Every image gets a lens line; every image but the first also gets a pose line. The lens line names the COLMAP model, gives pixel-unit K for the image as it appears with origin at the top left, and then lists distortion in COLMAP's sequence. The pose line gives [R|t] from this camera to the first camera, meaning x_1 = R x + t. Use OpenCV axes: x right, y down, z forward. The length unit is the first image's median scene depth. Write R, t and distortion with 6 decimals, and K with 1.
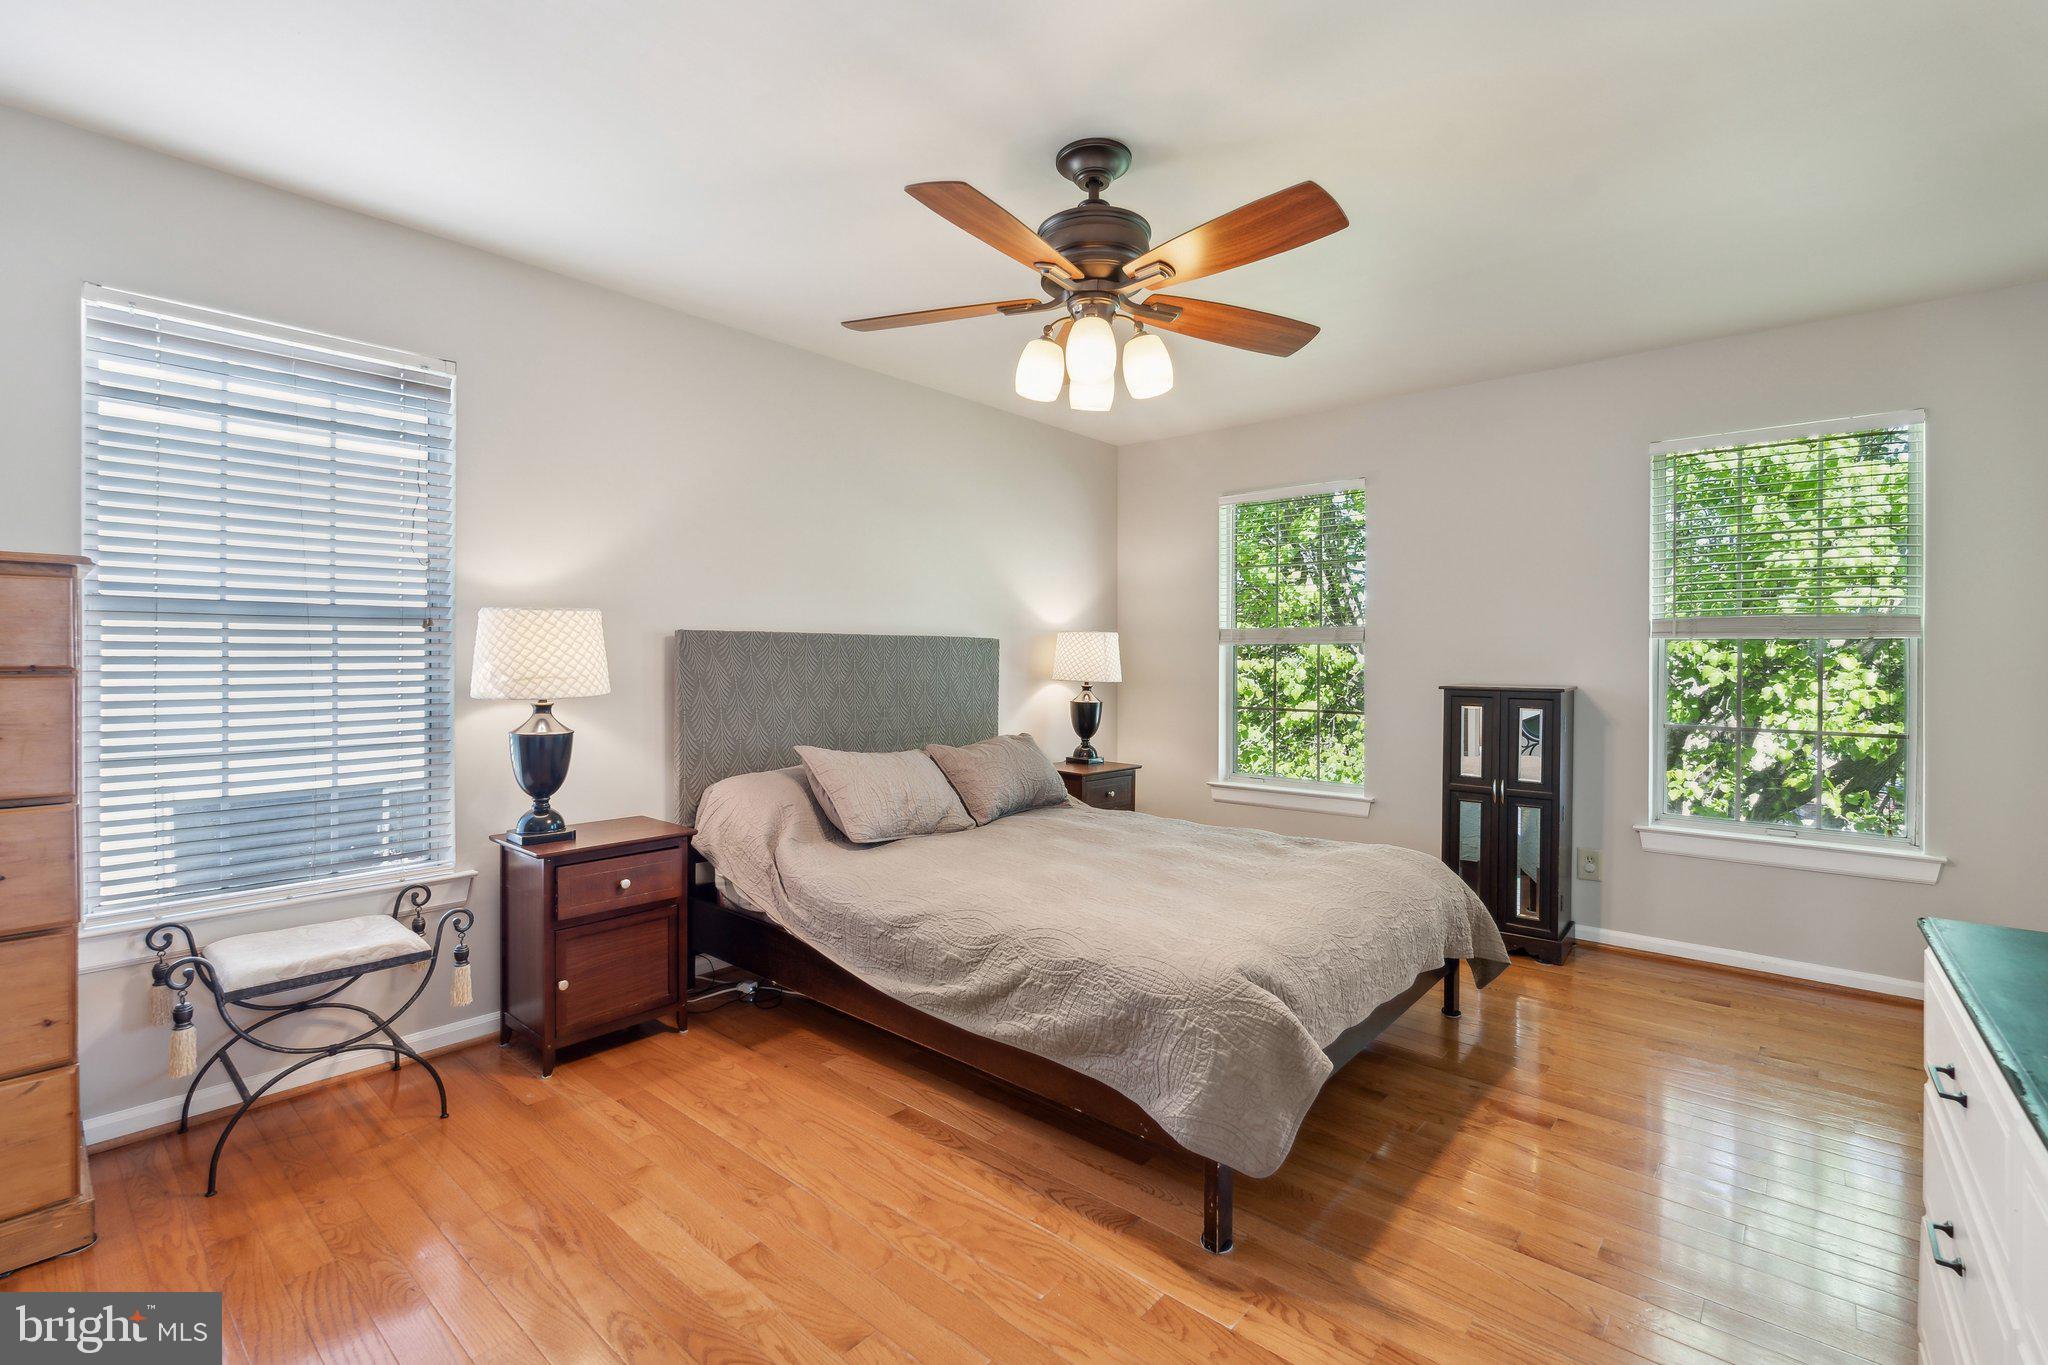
lens RADIAL K [[926.8, 0, 1024.0], [0, 926.8, 682.5], [0, 0, 1]] dist [-0.000670, -0.000044]
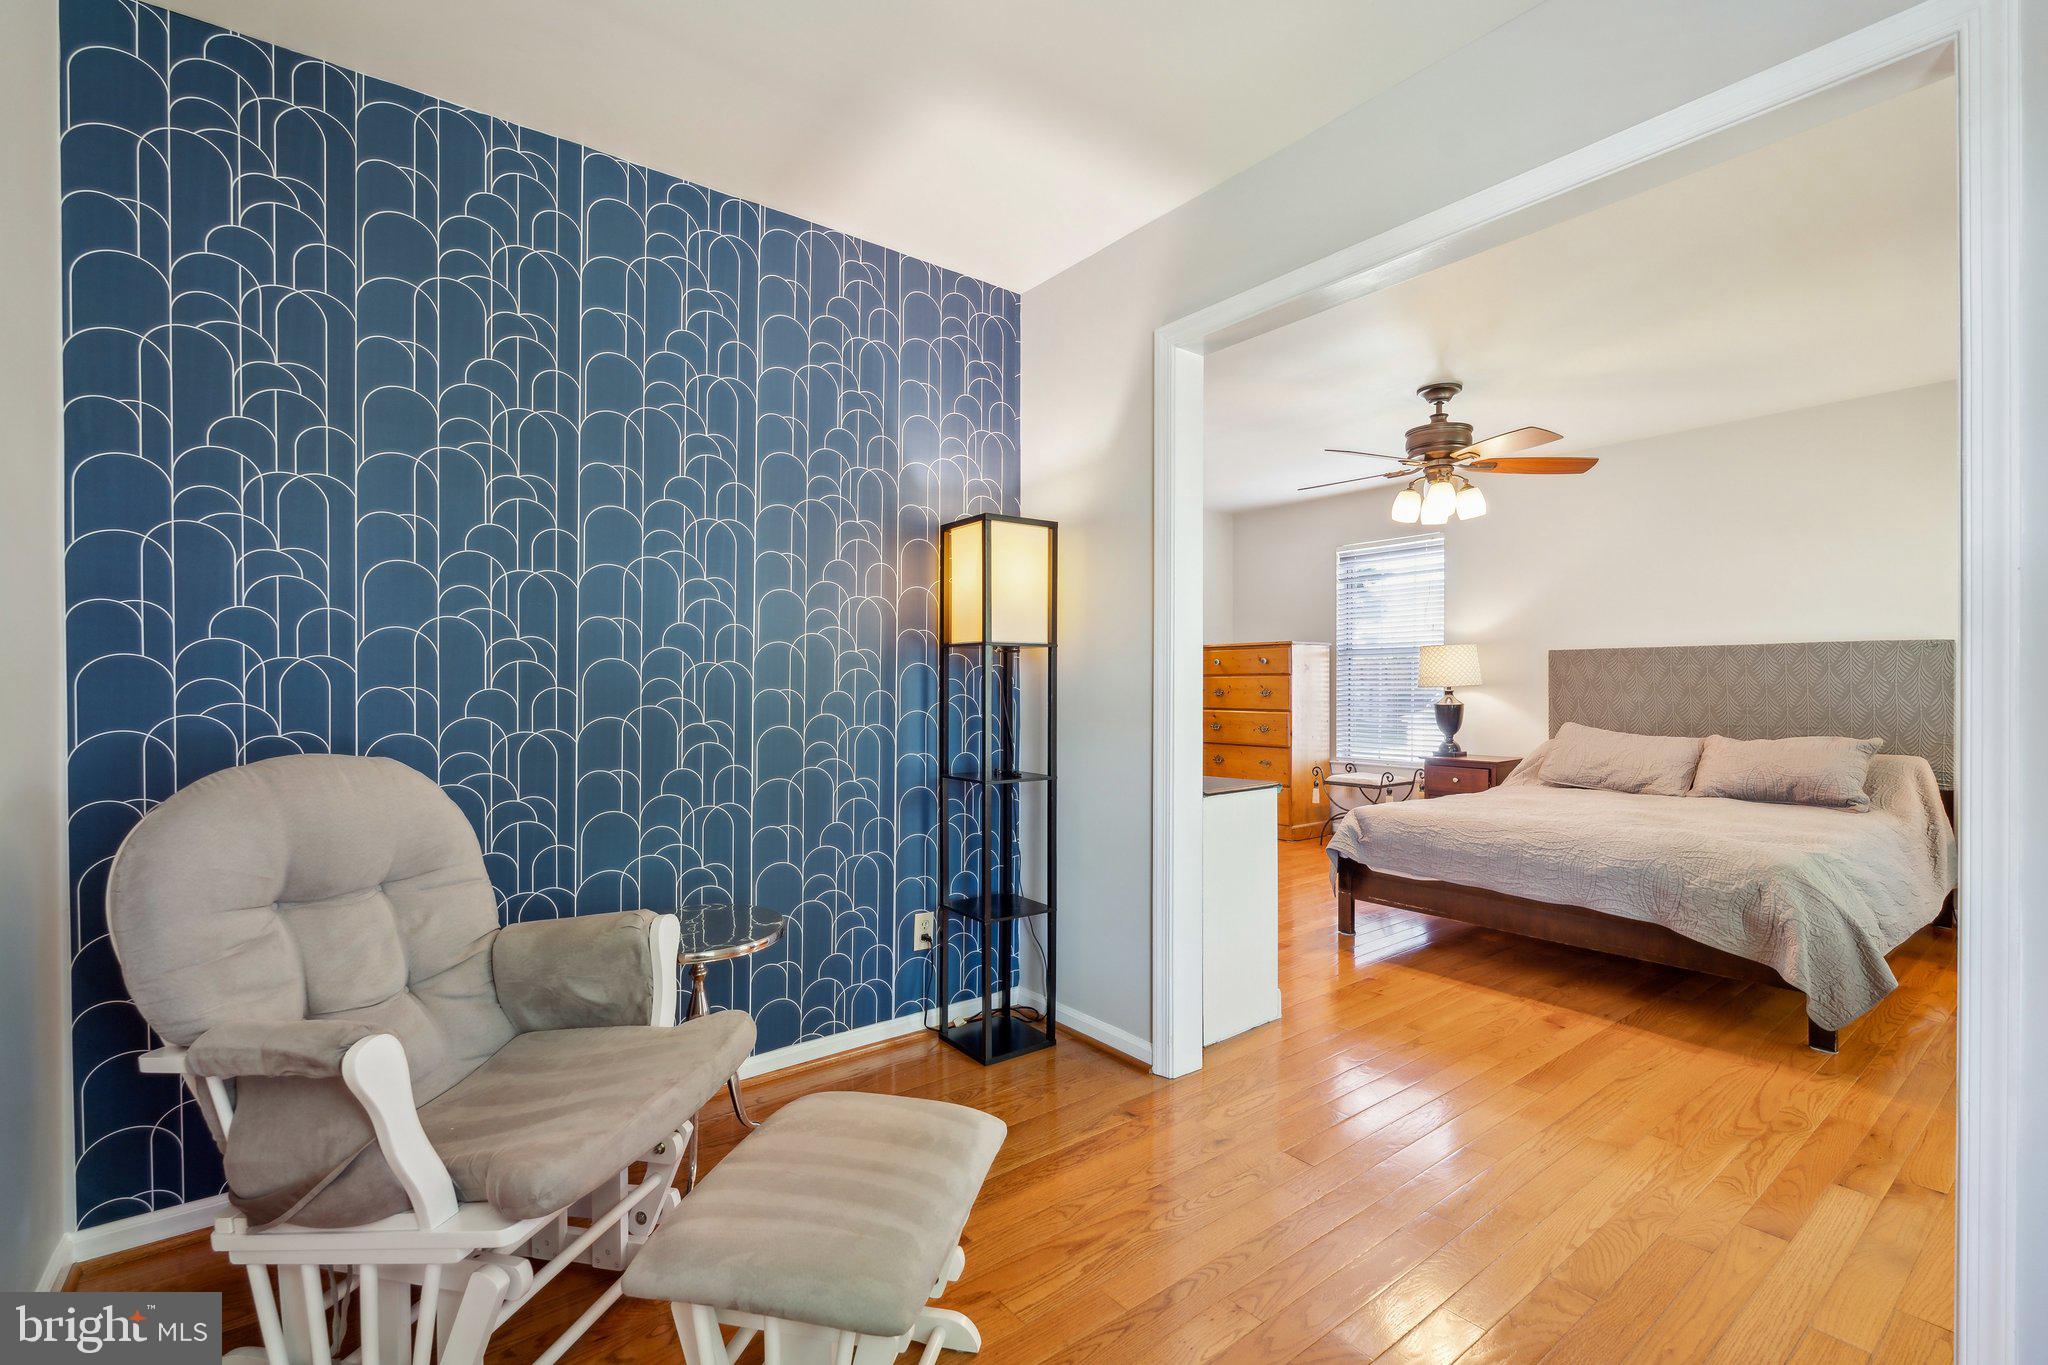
lens RADIAL K [[898.1, 0, 1024.0], [0, 898.1, 682.5], [0, 0, 1]] dist [-0.000255, -0.000025]
pose [[-0.200529, -0.005544, -0.979672, 1.654841], [-0.027321, 0.999627, -0.000064, 0.031870], [0.979307, 0.026753, -0.200606, 0.463279]]
